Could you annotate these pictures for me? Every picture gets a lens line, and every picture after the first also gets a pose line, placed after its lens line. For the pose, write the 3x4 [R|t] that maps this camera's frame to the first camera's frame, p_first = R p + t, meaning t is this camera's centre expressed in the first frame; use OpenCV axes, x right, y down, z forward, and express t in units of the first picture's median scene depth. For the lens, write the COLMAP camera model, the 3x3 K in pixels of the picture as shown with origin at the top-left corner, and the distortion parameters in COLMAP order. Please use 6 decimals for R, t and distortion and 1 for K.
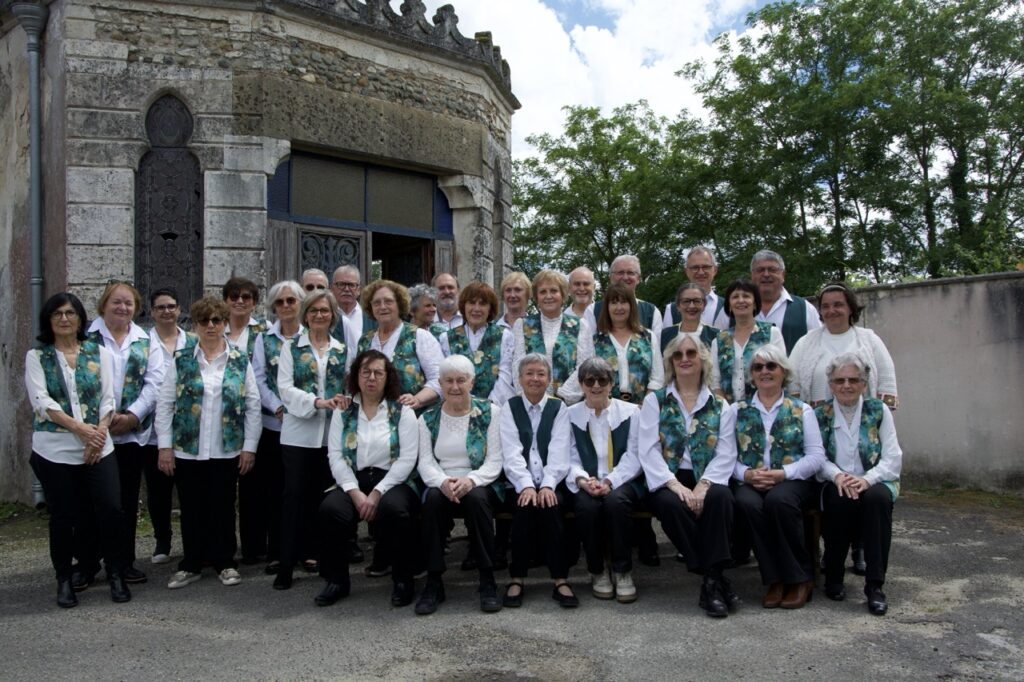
lens RADIAL K [[1020.1, 0, 512.0], [0, 1020.1, 341.0], [0, 0, 1]] dist [-0.086839, 0.248811]
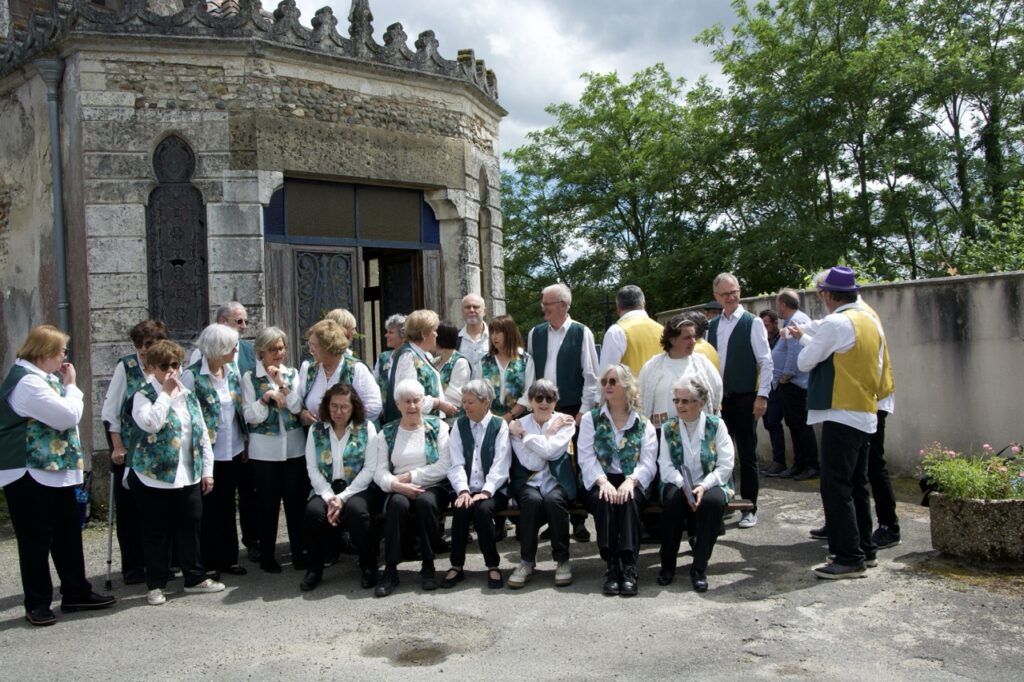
lens RADIAL K [[1090.5, 0, 512.0], [0, 1090.5, 341.0], [0, 0, 1]] dist [-0.045740, 0.254091]
pose [[0.998614, -0.019789, -0.048766, 0.089570], [0.021776, 0.998939, 0.040568, -0.057047], [0.047912, -0.041574, 0.997986, -0.191956]]
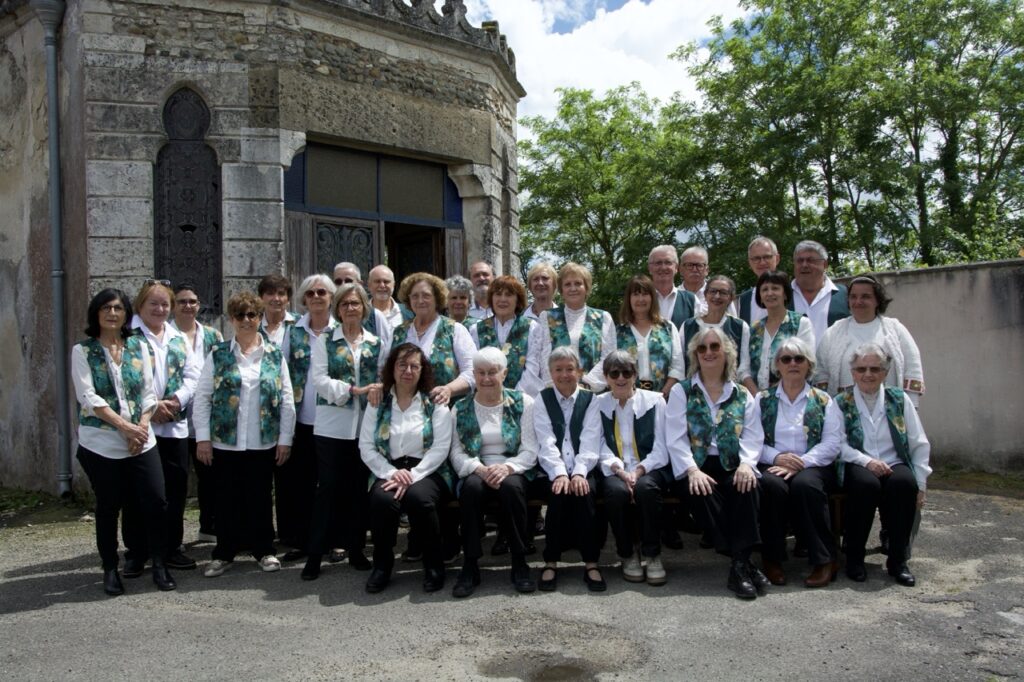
lens RADIAL K [[1022.5, 0, 512.0], [0, 1022.5, 341.0], [0, 0, 1]] dist [-0.091149, 0.267695]
pose [[0.999877, -0.006935, 0.014048, -0.029386], [0.006657, 0.999783, 0.019739, -0.008566], [-0.014182, -0.019643, 0.999706, -0.021256]]
